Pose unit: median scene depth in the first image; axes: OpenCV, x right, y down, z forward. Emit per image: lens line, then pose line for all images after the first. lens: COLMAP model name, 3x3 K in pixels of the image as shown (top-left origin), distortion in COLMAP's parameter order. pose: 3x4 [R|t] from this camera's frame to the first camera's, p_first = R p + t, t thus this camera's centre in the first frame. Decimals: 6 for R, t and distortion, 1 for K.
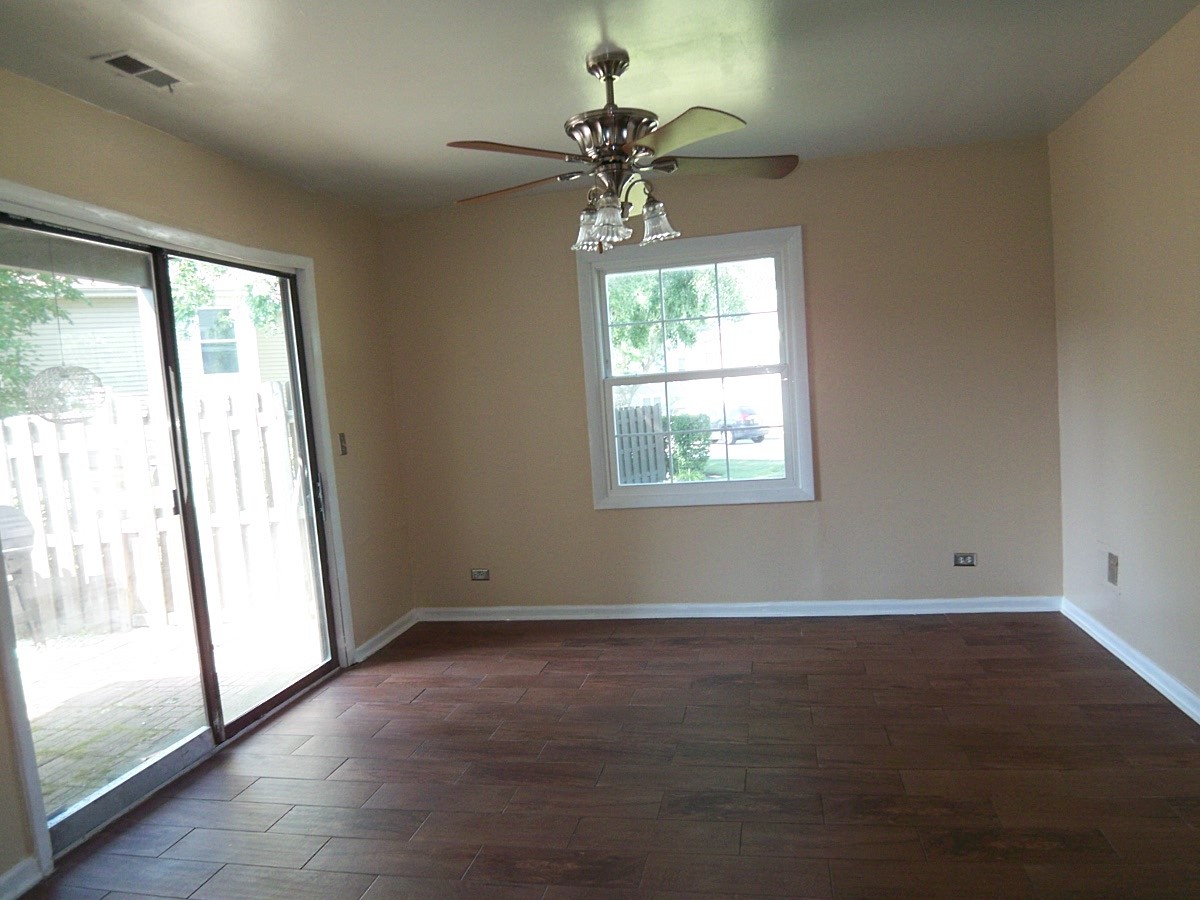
lens RADIAL K [[816.4, 0, 606.3], [0, 816.4, 450.4], [0, 0, 1]] dist [-0.007348, -0.034958]
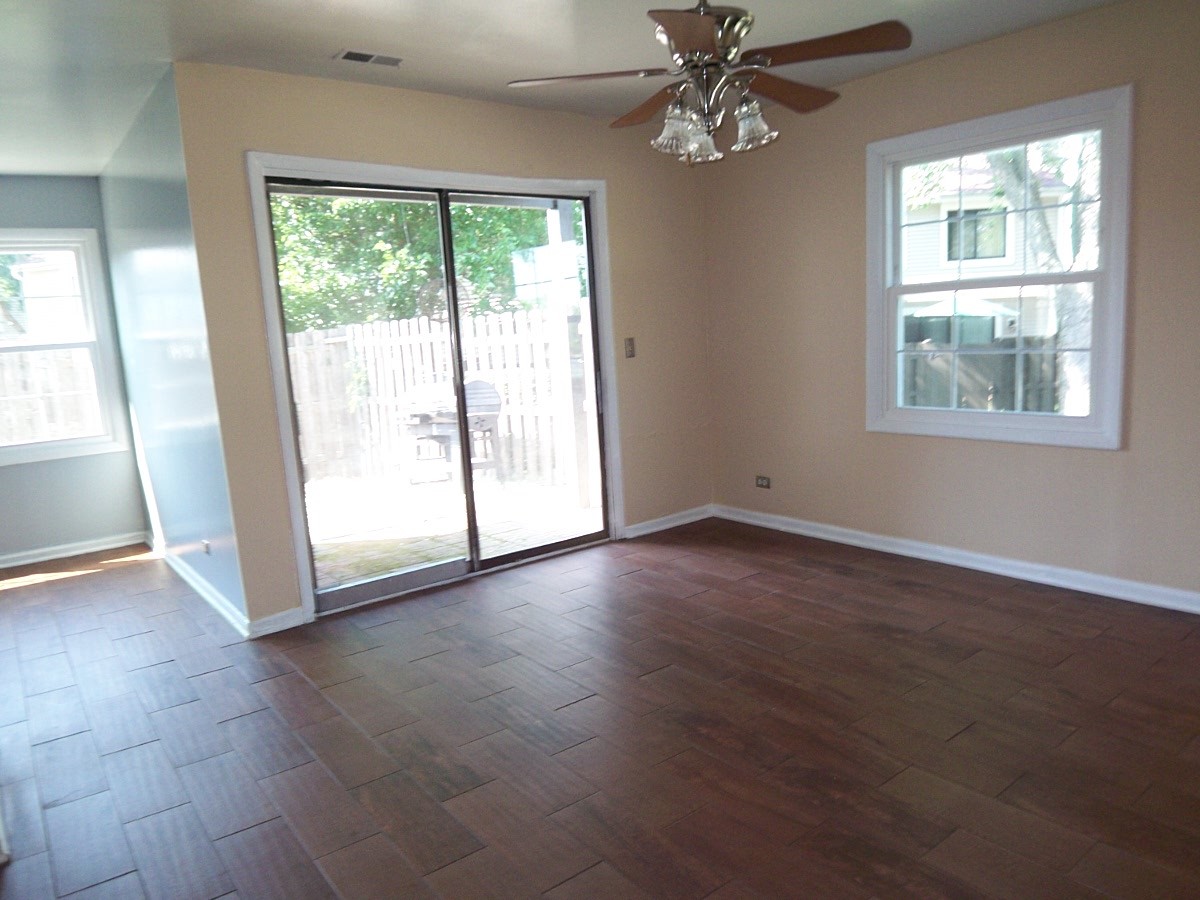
lens RADIAL K [[816.4, 0, 600.2], [0, 816.4, 451.3], [0, 0, 1]] dist [-0.007348, -0.034958]
pose [[0.760697, 0.126479, -0.636666, 0.391225], [-0.045437, 0.988802, 0.142145, -0.024506], [0.647515, -0.079201, 0.757926, 0.109513]]
